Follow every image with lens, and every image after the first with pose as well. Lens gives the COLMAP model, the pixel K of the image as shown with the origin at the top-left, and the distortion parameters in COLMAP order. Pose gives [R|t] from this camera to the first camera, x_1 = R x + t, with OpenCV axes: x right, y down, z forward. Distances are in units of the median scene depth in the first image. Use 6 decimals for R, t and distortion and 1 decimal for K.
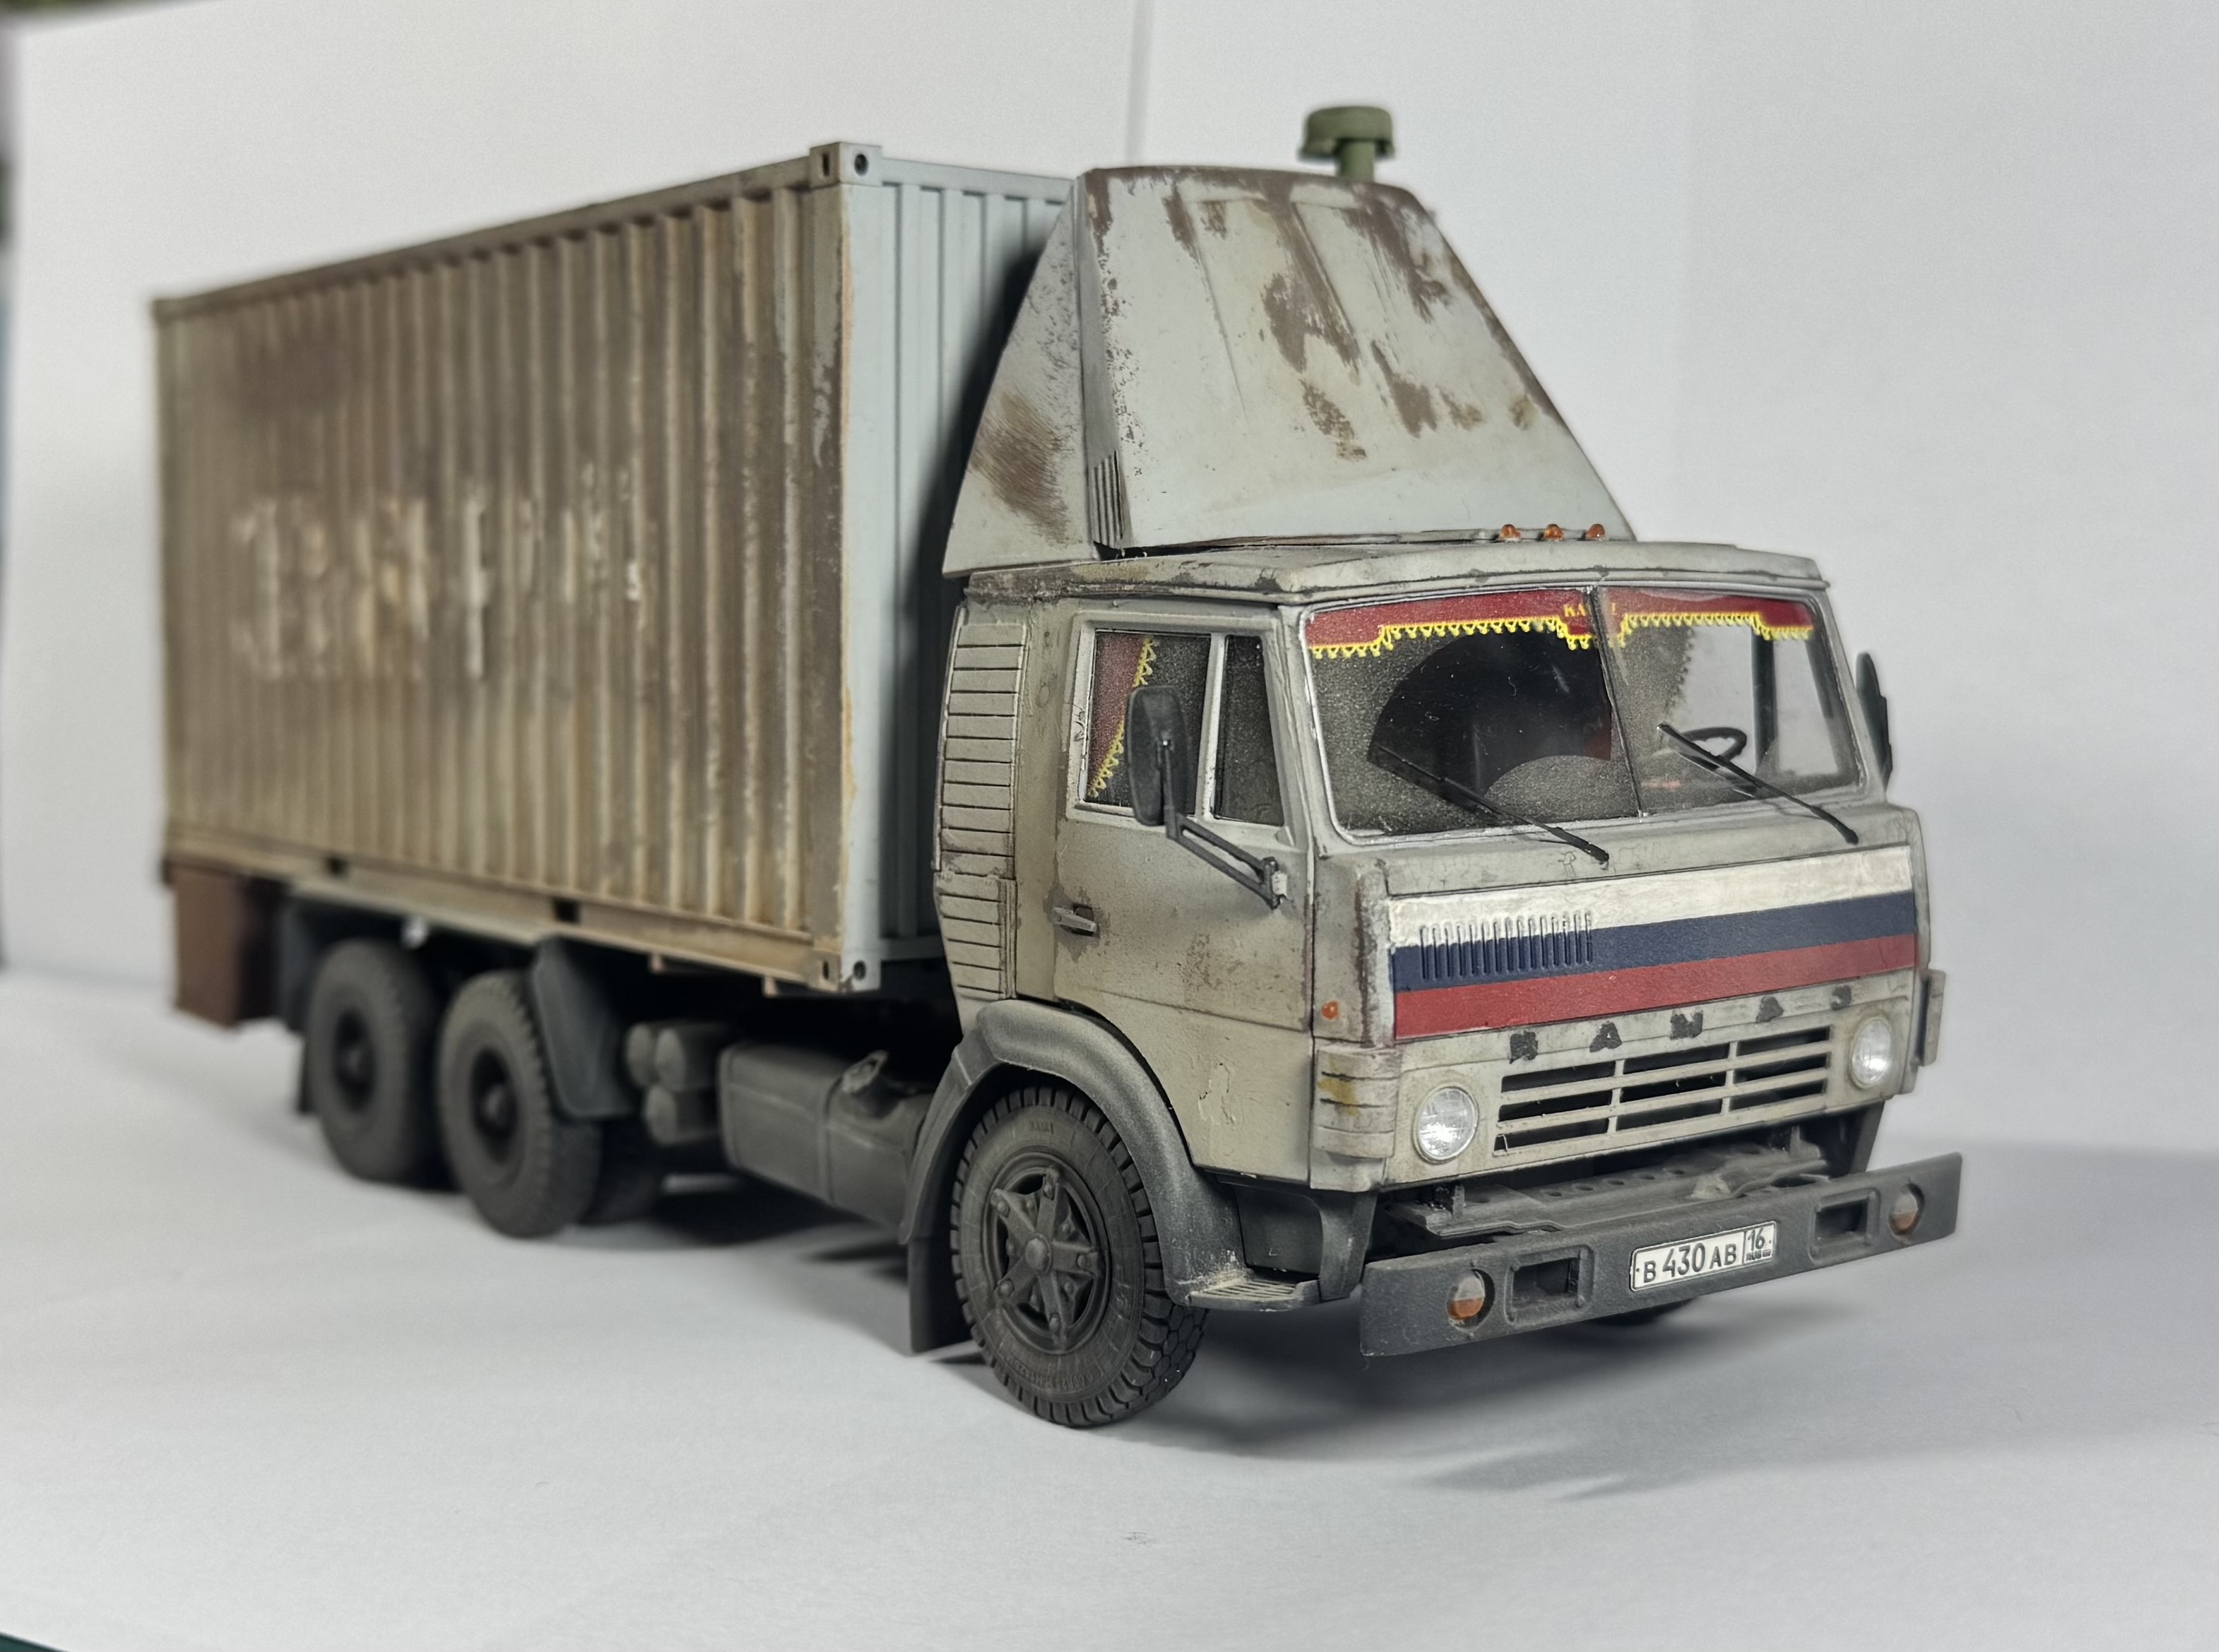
lens RADIAL K [[2949.0, 0, 1027.7], [0, 2949.0, 811.9], [0, 0, 1]] dist [0.097967, 0.000000]
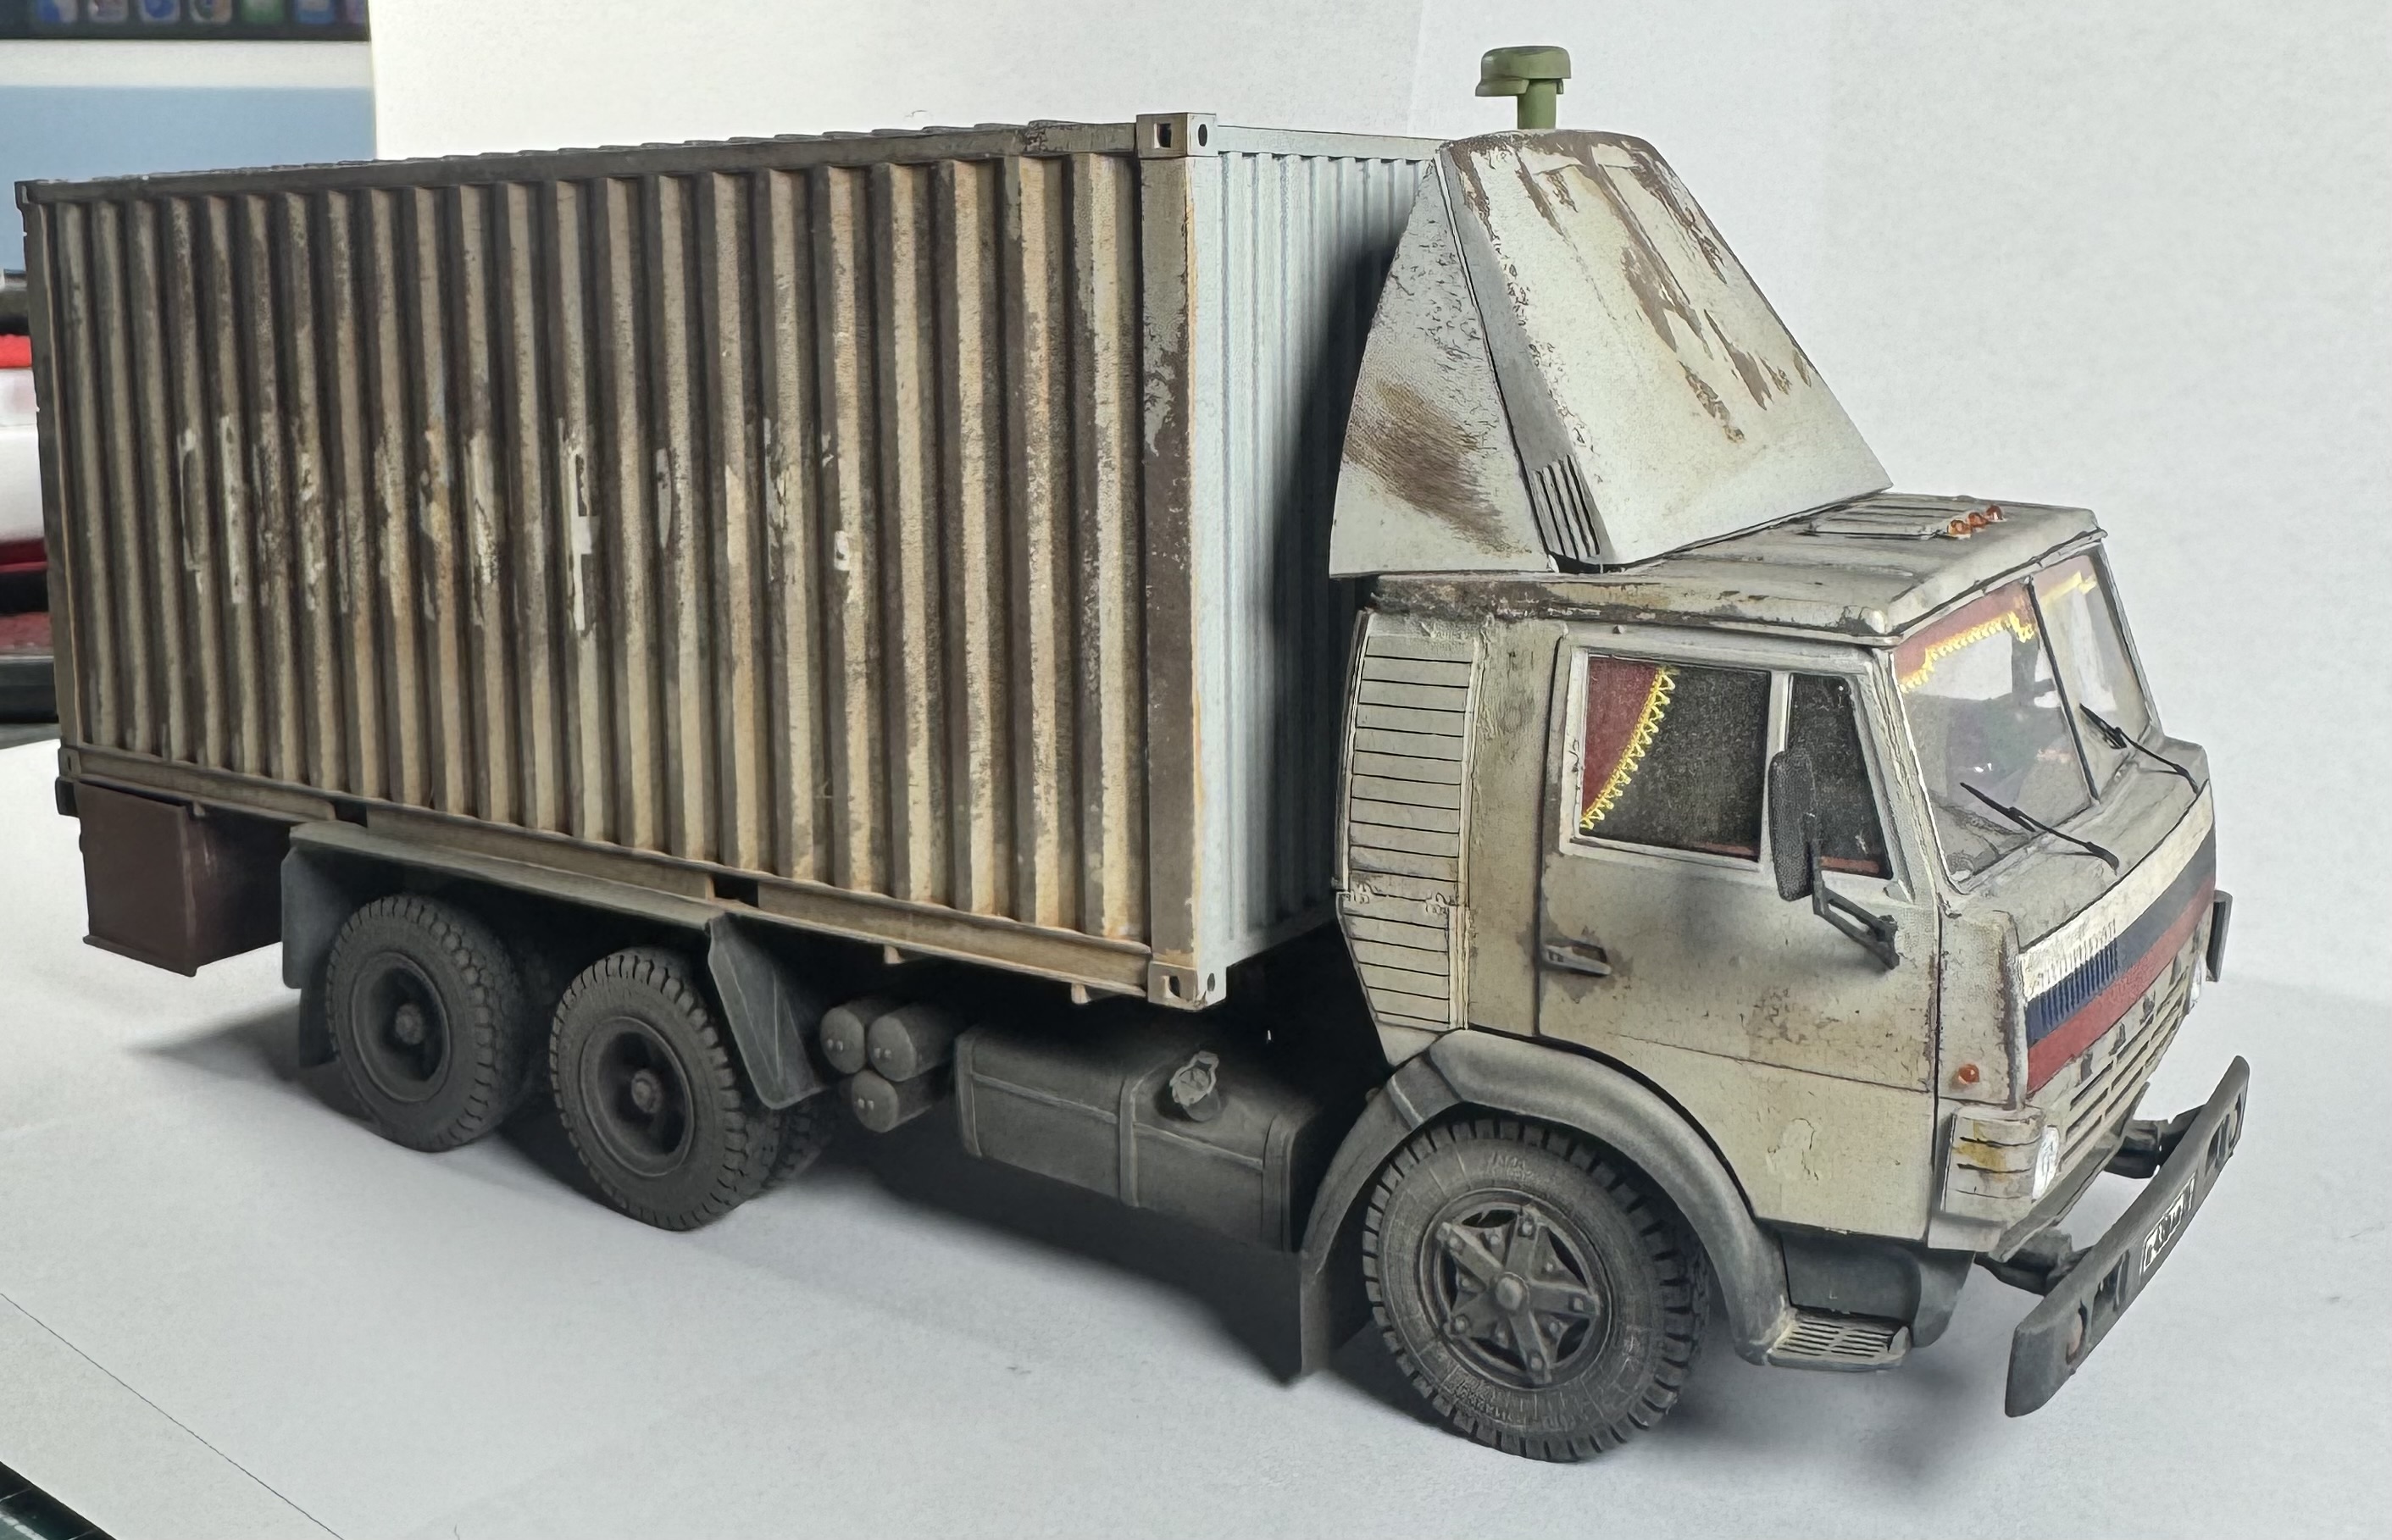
lens RADIAL K [[2439.5, 0, 1090.1], [0, 2439.5, 532.7], [0, 0, 1]] dist [-0.012388, 0.000000]
pose [[0.951406, -0.058966, 0.302241, -0.345327], [0.047229, 0.997824, 0.046001, -0.137321], [-0.304296, -0.029491, 0.952121, 0.291081]]
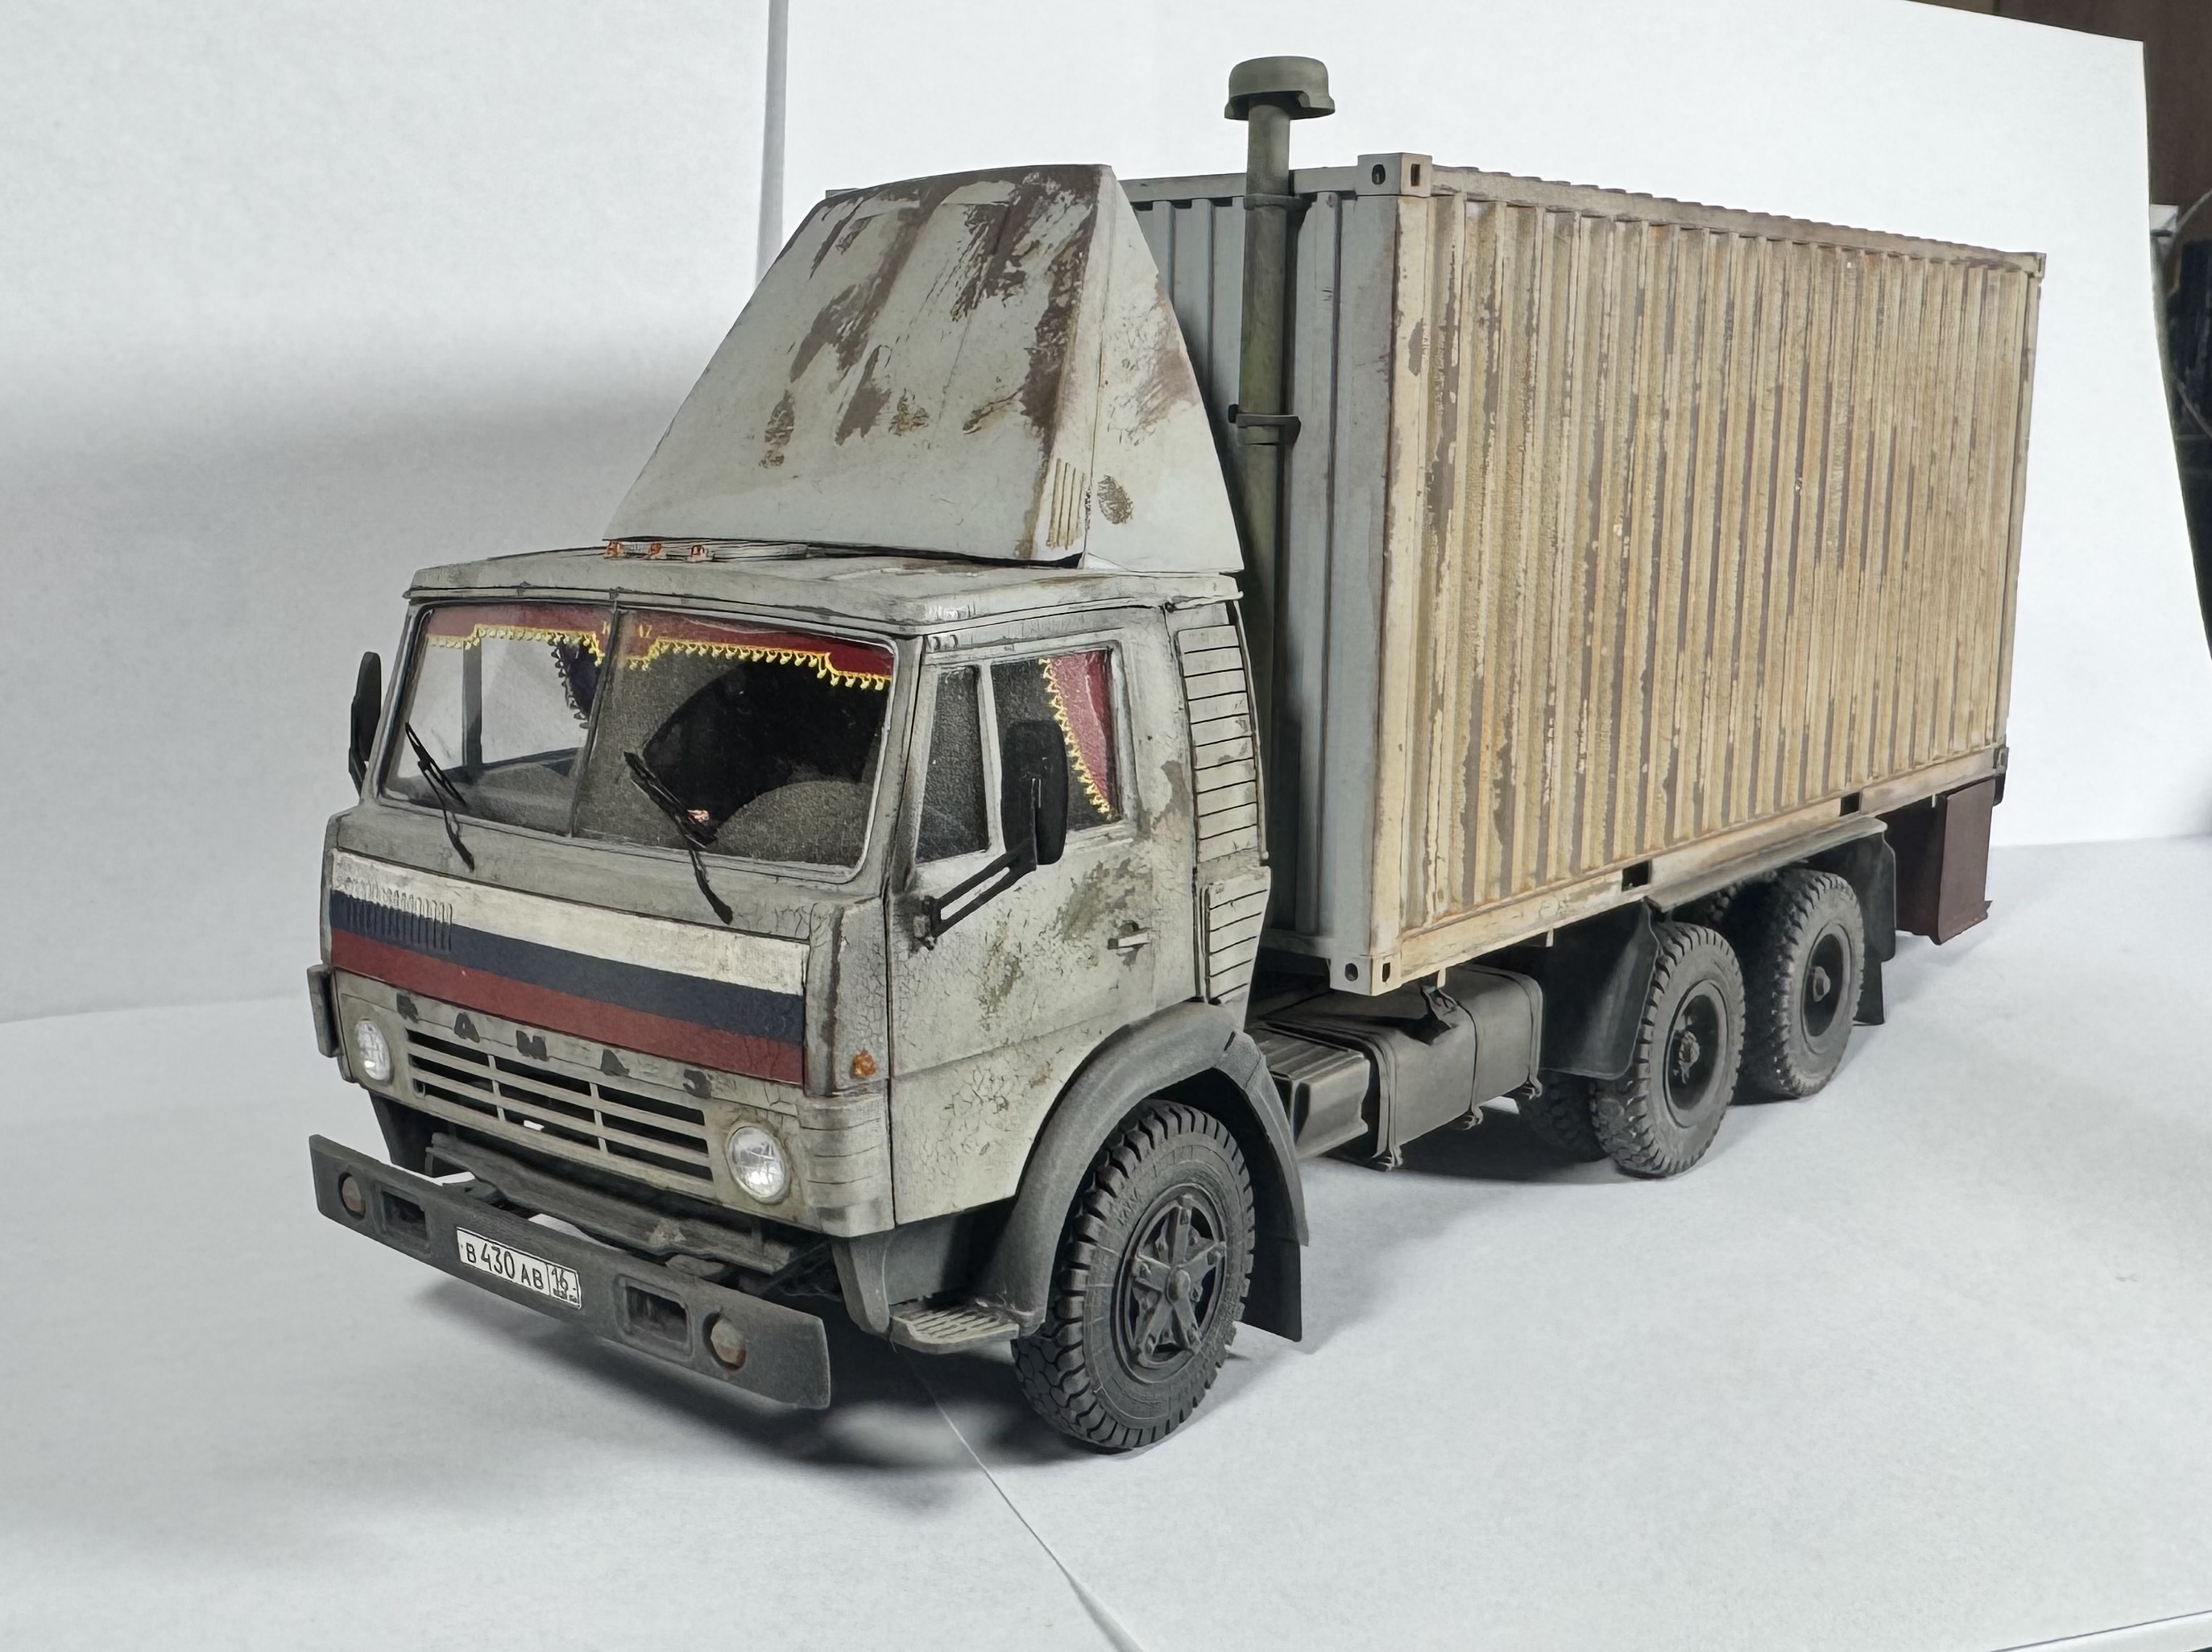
lens RADIAL K [[2273.9, 0, 974.2], [0, 2273.9, 735.8], [0, 0, 1]] dist [-0.007777, 0.000000]
pose [[0.227230, 0.140263, -0.963687, 0.922112], [-0.081081, 0.988862, 0.124809, -0.132212], [0.970460, 0.049776, 0.236072, 0.889472]]
